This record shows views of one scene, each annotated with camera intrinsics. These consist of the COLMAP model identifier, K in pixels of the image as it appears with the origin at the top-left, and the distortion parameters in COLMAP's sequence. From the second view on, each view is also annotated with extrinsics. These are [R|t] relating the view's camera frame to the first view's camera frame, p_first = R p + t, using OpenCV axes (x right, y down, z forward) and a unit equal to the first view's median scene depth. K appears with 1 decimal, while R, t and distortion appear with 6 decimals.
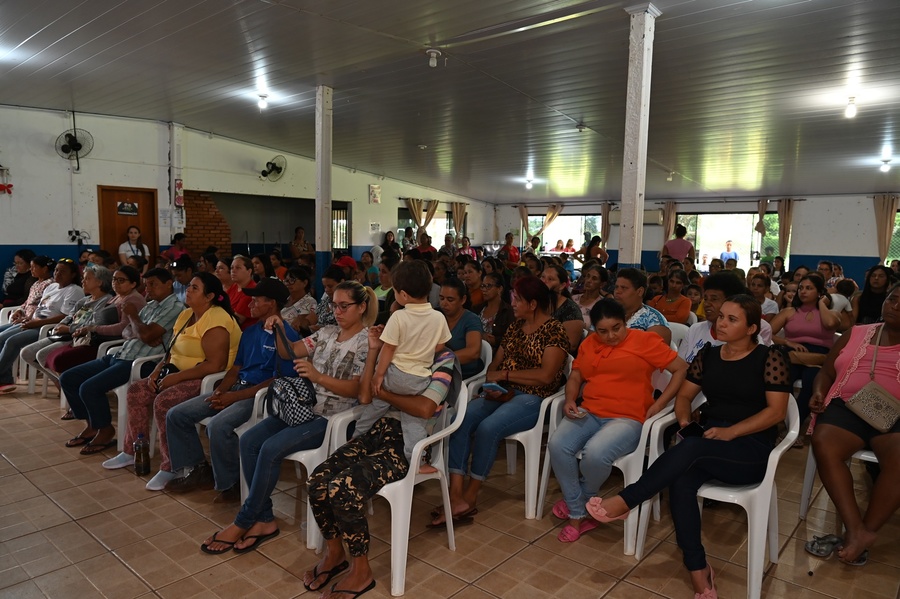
lens RADIAL K [[618.4, 0, 446.8], [0, 618.4, 302.2], [0, 0, 1]] dist [0.009861, -0.011595]
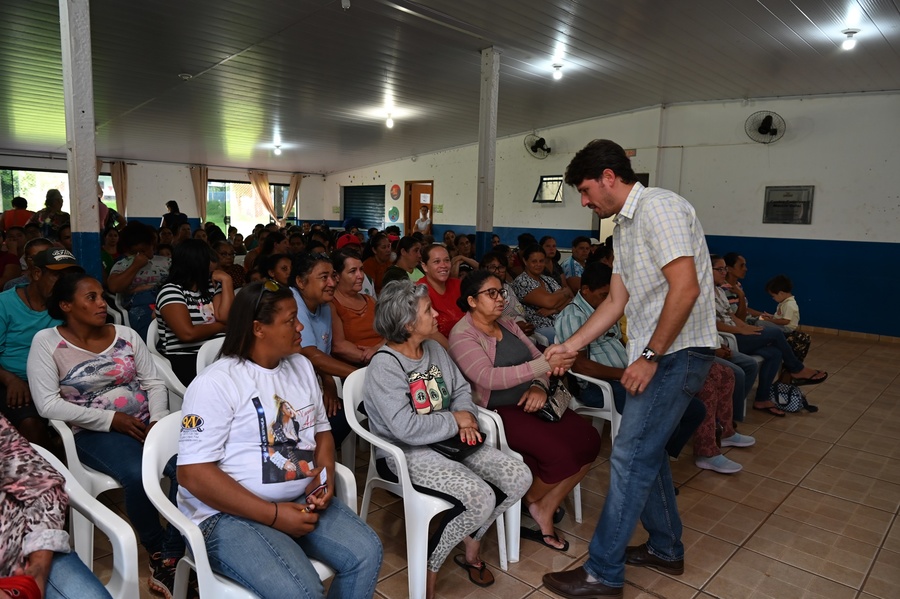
lens RADIAL K [[618.4, 0, 454.2], [0, 618.4, 303.4], [0, 0, 1]] dist [0.009861, -0.011595]
pose [[0.067744, -0.153808, 0.985776, -0.440602], [0.076796, 0.985918, 0.148552, -0.046992], [-0.994743, 0.065640, 0.078602, 0.389517]]
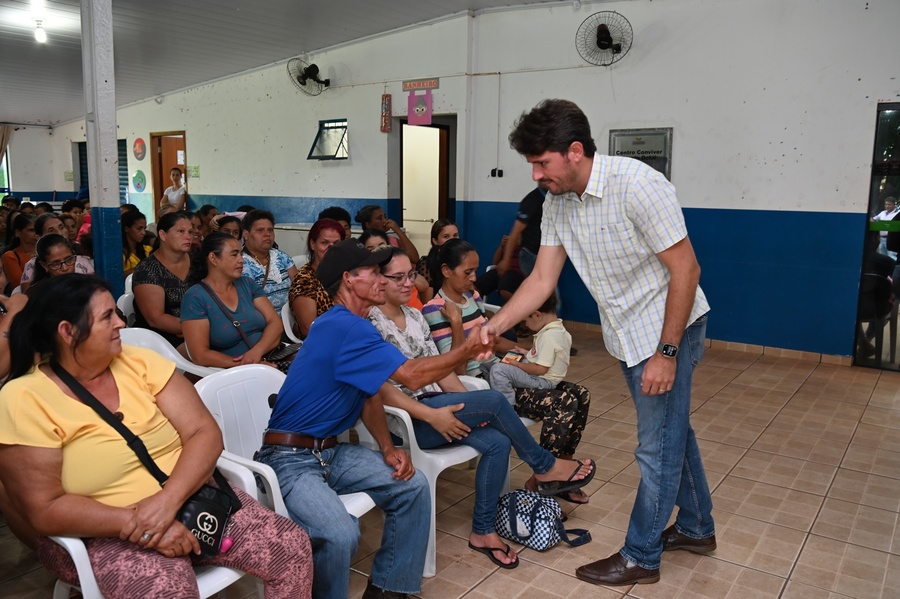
lens RADIAL K [[728.9, 0, 452.9], [0, 728.9, 302.7], [0, 0, 1]] dist [-0.007092, -0.021510]
pose [[-0.066642, -0.176872, 0.981975, -0.269585], [0.091235, 0.978960, 0.182521, -0.029464], [-0.993597, 0.101755, -0.049103, 0.246191]]
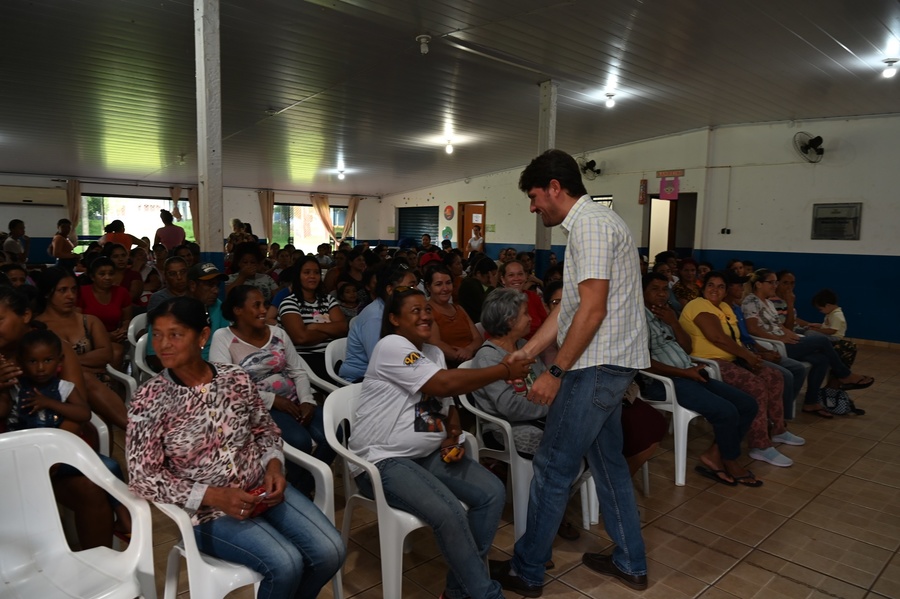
lens RADIAL K [[618.4, 0, 454.5], [0, 618.4, 304.1], [0, 0, 1]] dist [0.009861, -0.011595]
pose [[0.131628, -0.125740, 0.983292, -0.487801], [0.086256, 0.989613, 0.115002, -0.049782], [-0.987539, 0.069677, 0.141106, 0.405590]]
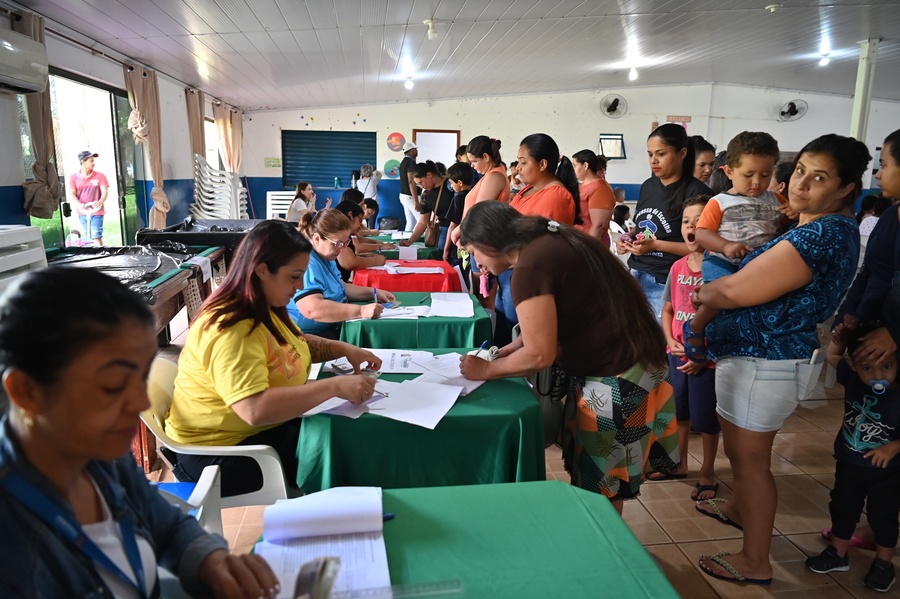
lens RADIAL K [[618.4, 0, 455.1], [0, 618.4, 296.0], [0, 0, 1]] dist [0.009861, -0.011595]
pose [[-0.741866, -0.158452, 0.651558, -0.020103], [0.036874, 0.960569, 0.275585, -0.116963], [-0.669534, 0.228473, -0.706771, 1.208919]]
